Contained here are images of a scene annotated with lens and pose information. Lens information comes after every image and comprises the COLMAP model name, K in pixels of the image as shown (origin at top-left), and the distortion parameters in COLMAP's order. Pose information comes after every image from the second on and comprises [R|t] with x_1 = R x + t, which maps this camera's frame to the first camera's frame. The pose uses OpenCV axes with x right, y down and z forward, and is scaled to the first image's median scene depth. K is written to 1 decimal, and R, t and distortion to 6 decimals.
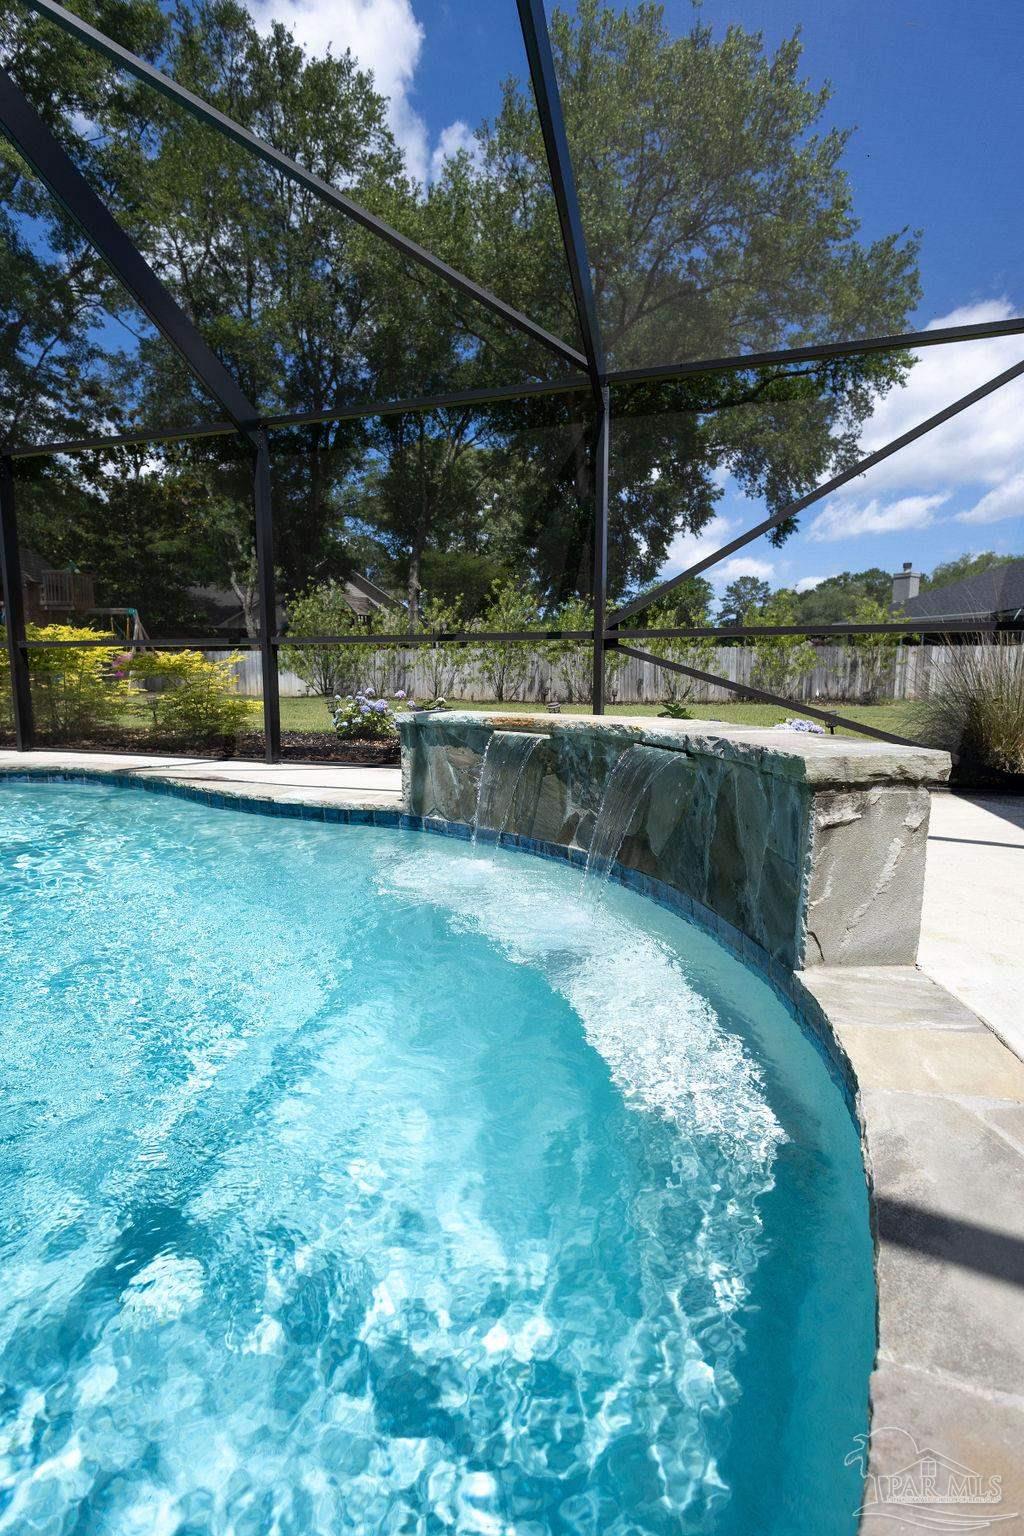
lens RADIAL K [[705.2, 0, 512.1], [0, 705.2, 769.7], [0, 0, 1]] dist [0.010689, -0.004019]
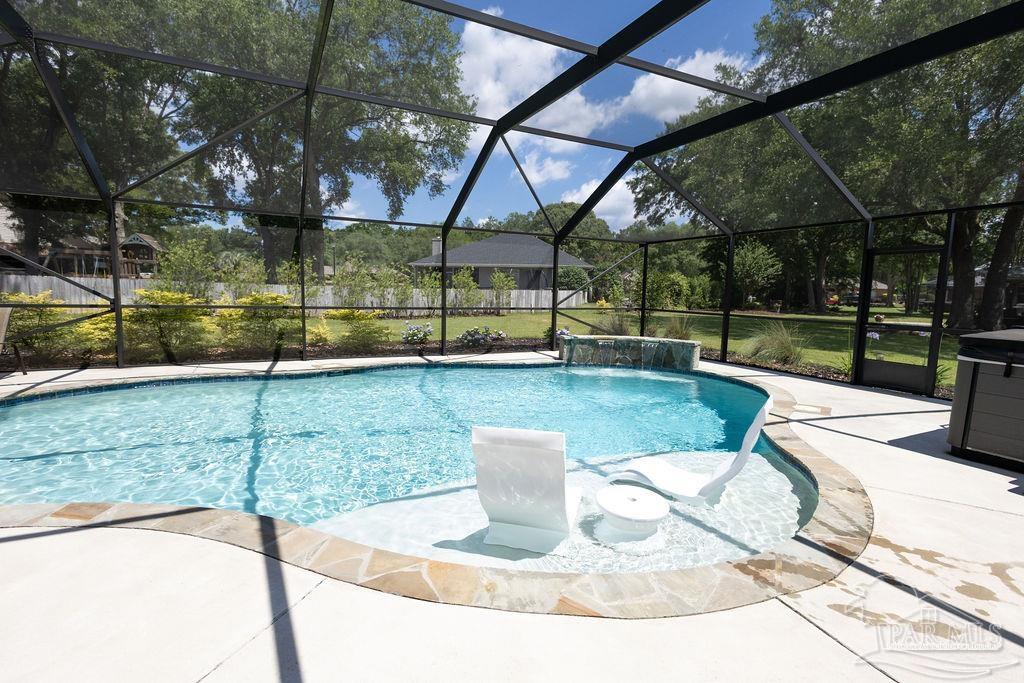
lens RADIAL K [[470.1, 0, 510.8], [0, 470.1, 339.9], [0, 0, 1]] dist [0.010689, -0.004019]
pose [[0.699723, -0.067178, 0.711249, -2.168744], [0.059994, 0.997578, 0.035200, -0.167880], [-0.711891, 0.018040, 0.702058, -0.570344]]
